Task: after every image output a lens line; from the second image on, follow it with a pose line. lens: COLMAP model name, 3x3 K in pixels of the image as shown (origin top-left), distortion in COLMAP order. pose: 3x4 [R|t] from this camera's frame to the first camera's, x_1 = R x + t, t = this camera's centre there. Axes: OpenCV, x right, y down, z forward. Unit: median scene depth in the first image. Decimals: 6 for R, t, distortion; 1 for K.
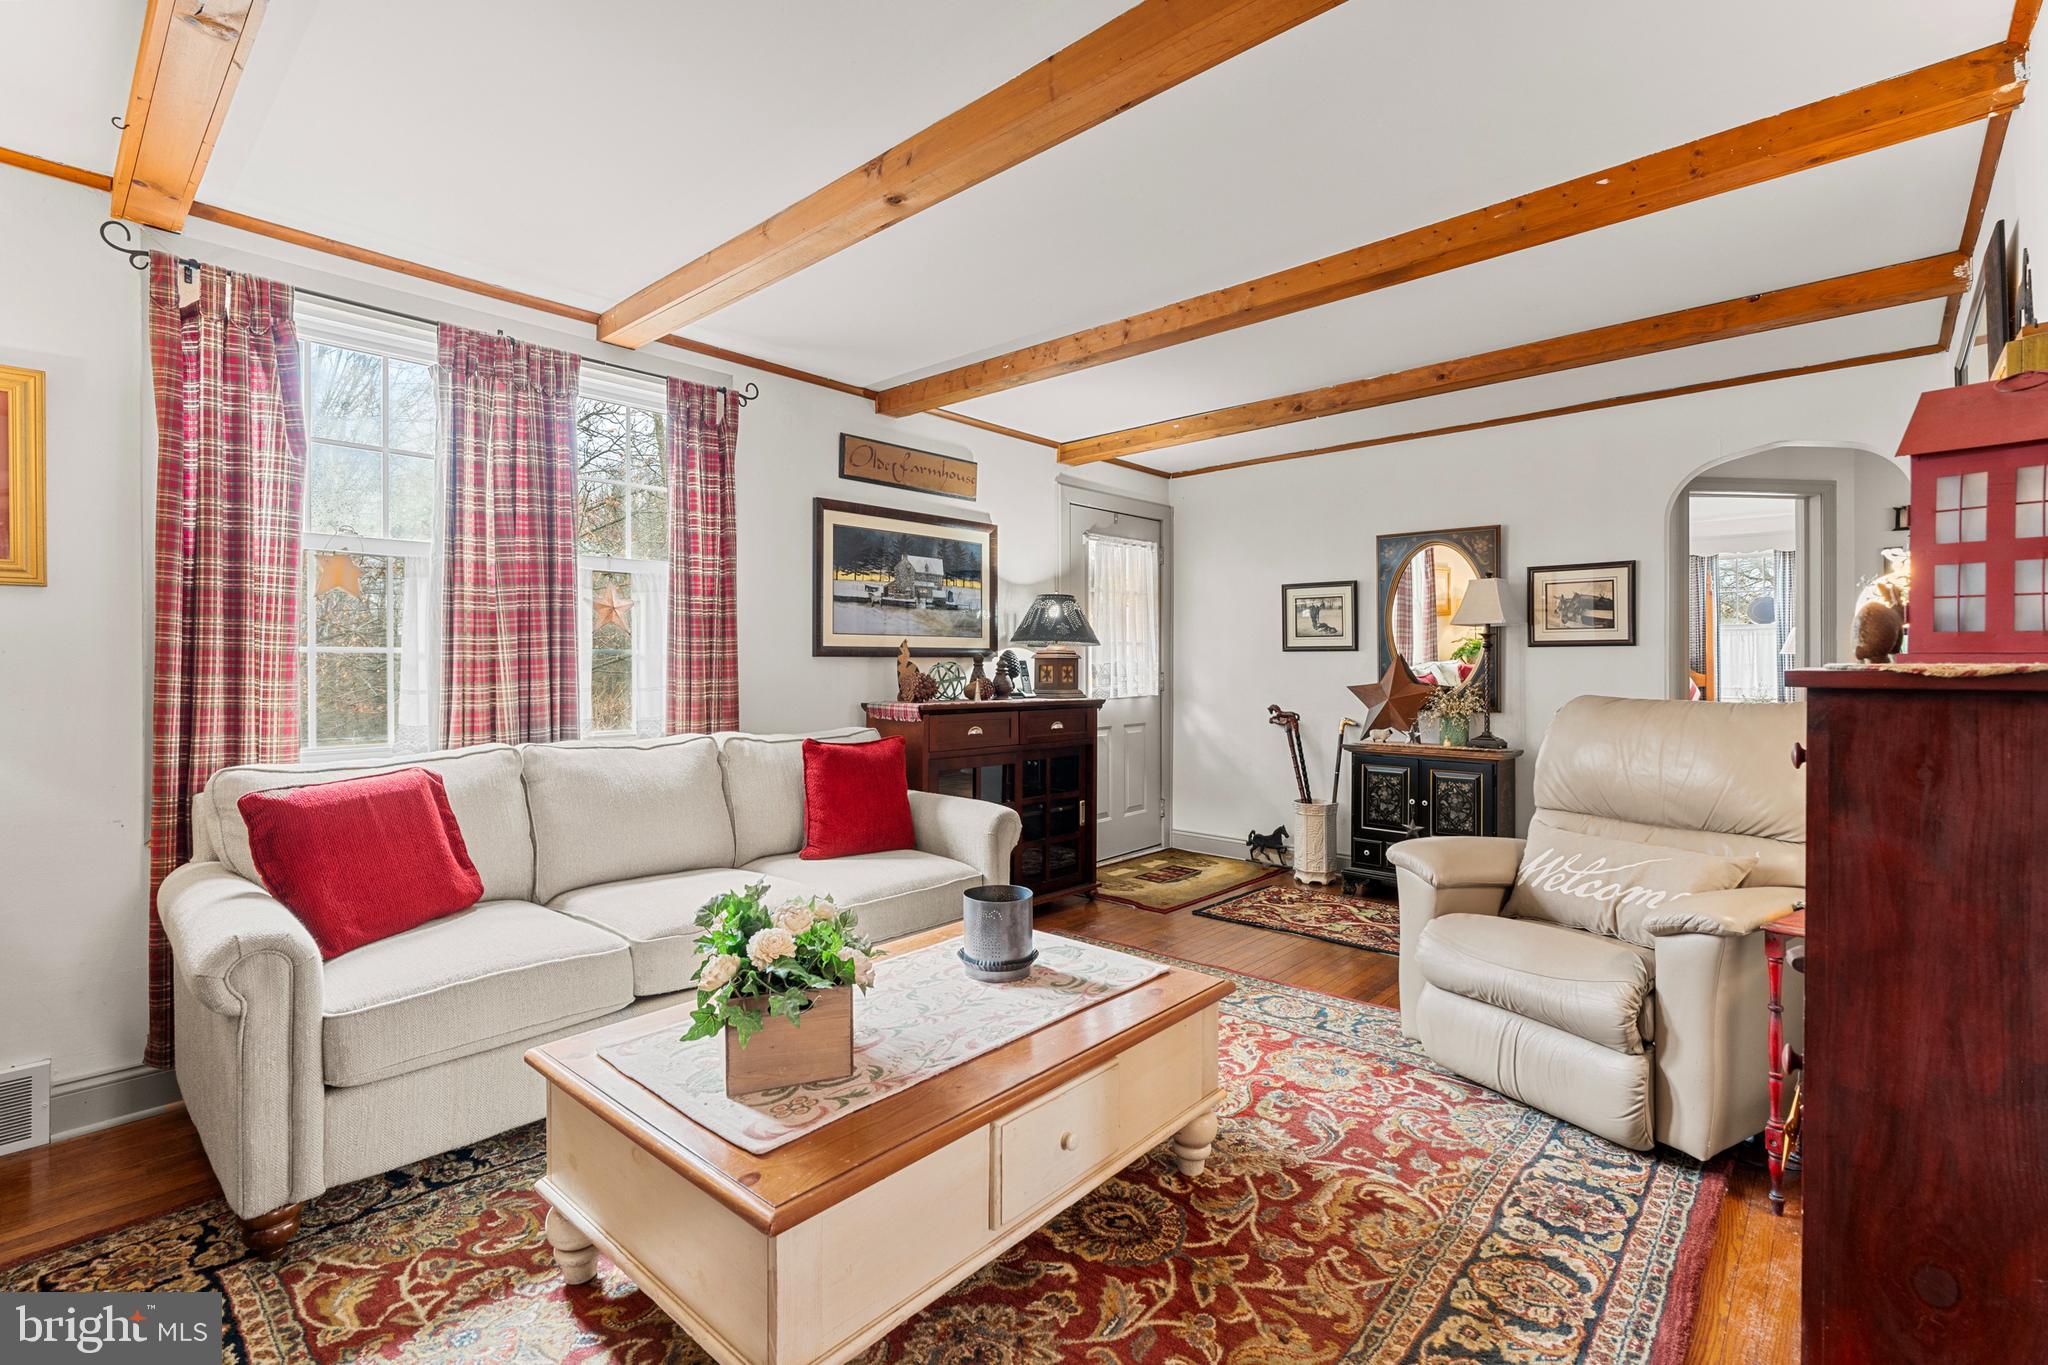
lens RADIAL K [[935.9, 0, 1014.5], [0, 935.9, 666.5], [0, 0, 1]] dist [-0.008931, 0.001100]
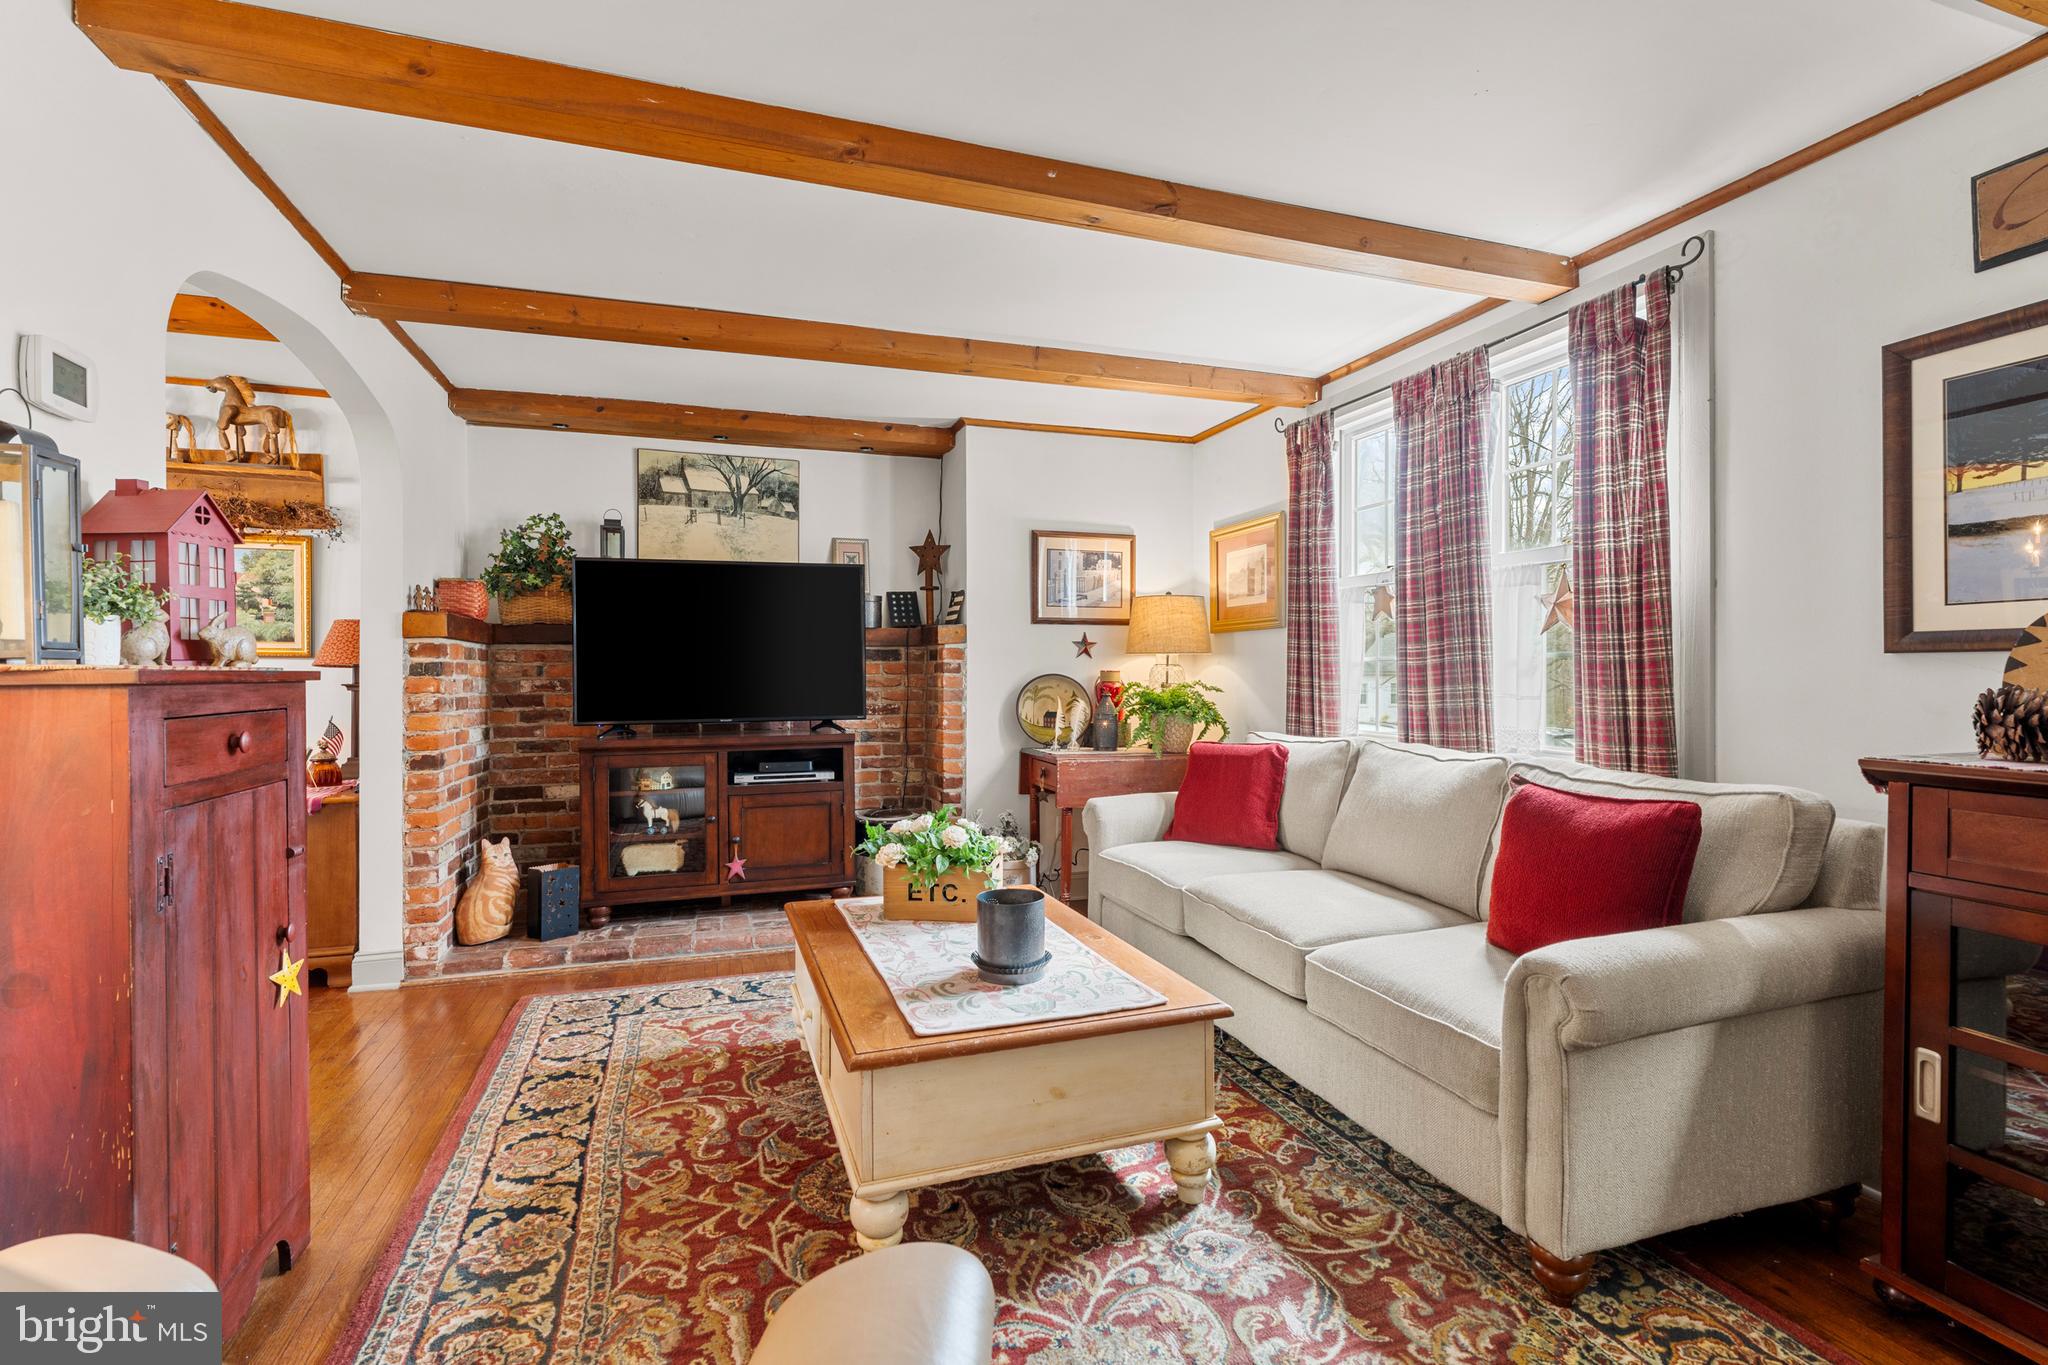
lens RADIAL K [[935.9, 0, 1025.1], [0, 935.9, 676.4], [0, 0, 1]] dist [-0.008931, 0.001100]
pose [[-0.485965, 0.004820, -0.873965, 1.002912], [-0.000770, 0.999982, 0.005943, -0.000157], [0.873978, 0.003561, -0.485953, 1.767425]]
